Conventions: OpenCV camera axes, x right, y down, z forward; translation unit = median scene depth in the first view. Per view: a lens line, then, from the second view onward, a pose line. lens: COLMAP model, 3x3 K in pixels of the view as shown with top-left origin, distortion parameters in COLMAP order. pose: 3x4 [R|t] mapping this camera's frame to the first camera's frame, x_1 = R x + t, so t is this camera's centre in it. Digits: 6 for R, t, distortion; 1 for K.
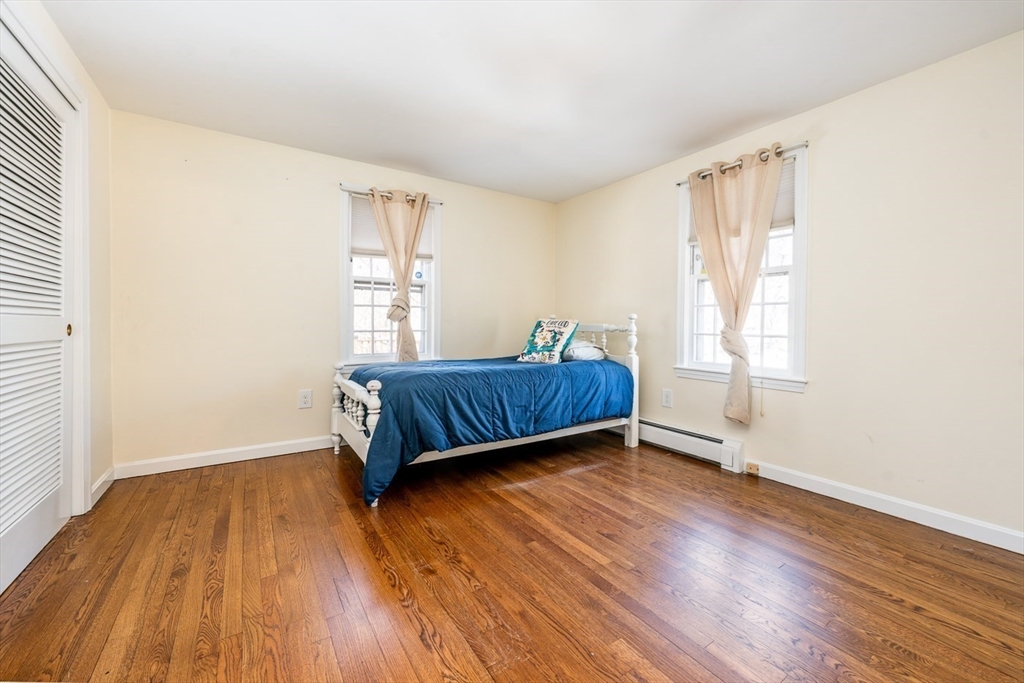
lens RADIAL K [[412.2, 0, 511.0], [0, 412.2, 323.0], [0, 0, 1]] dist [0.001449, 0.000075]
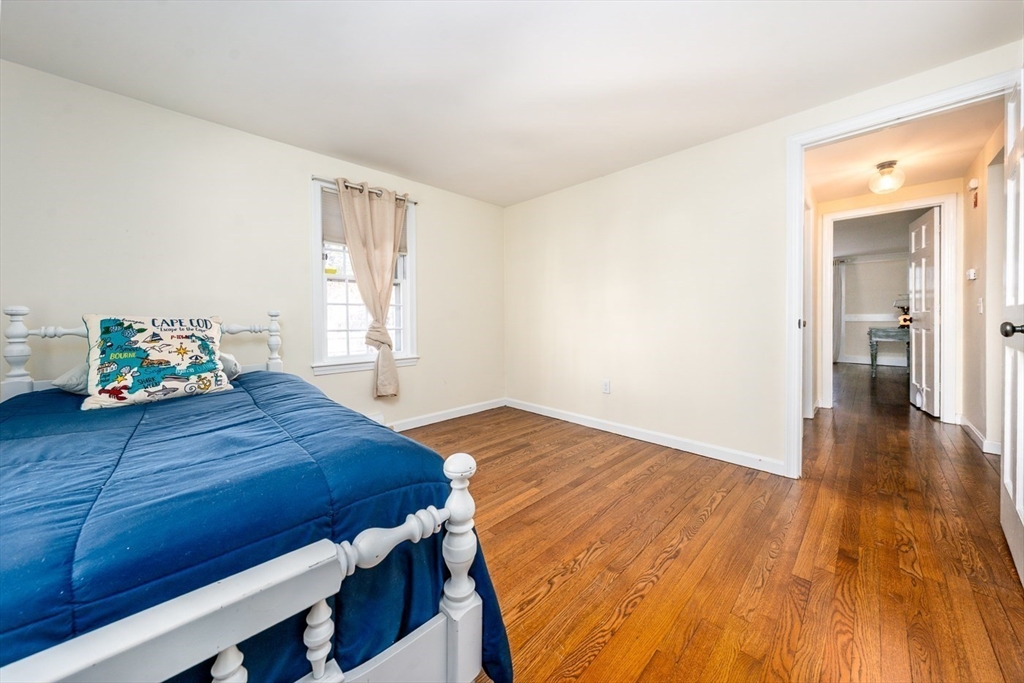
lens RADIAL K [[354.0, 0, 508.5], [0, 354.0, 318.4], [0, 0, 1]] dist [-0.006833, -0.000427]
pose [[-0.197144, -0.002332, 0.980372, -0.581642], [0.010419, 0.999936, 0.004474, -0.004656], [-0.980319, 0.011097, -0.197107, 0.832059]]
